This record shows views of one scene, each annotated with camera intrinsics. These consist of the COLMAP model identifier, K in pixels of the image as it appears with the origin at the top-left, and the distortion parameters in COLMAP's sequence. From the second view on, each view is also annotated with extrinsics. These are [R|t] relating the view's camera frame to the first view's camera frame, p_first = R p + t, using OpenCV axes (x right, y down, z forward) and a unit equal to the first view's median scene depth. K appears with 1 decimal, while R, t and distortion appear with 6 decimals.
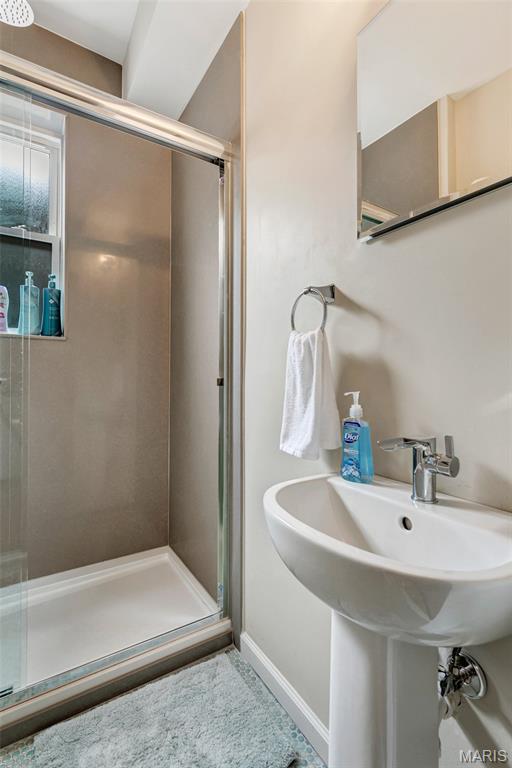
lens RADIAL K [[347.1, 0, 251.2], [0, 347.1, 376.7], [0, 0, 1]] dist [0.001364, -0.000692]
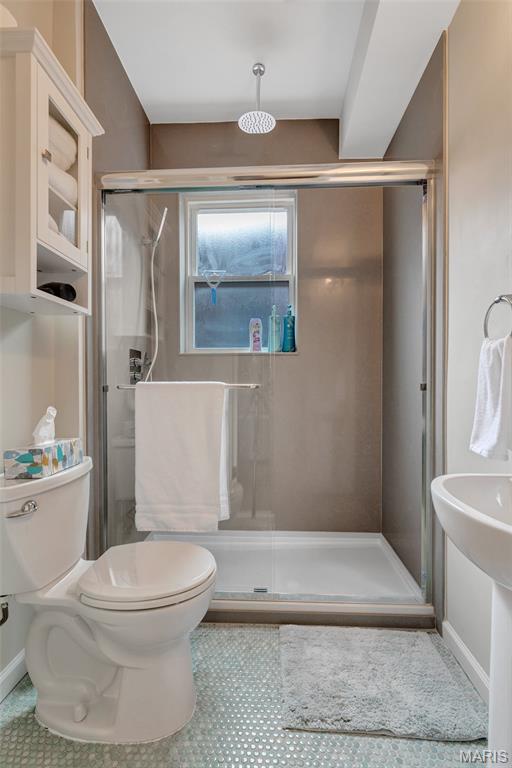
lens RADIAL K [[350.8, 0, 256.0], [0, 350.8, 384.0], [0, 0, 1]] dist [0.002456, -0.000178]
pose [[0.811545, -0.003772, -0.584278, 0.128480], [0.008407, 0.999951, 0.005222, -0.004012], [0.584229, -0.009150, 0.811537, -0.196876]]
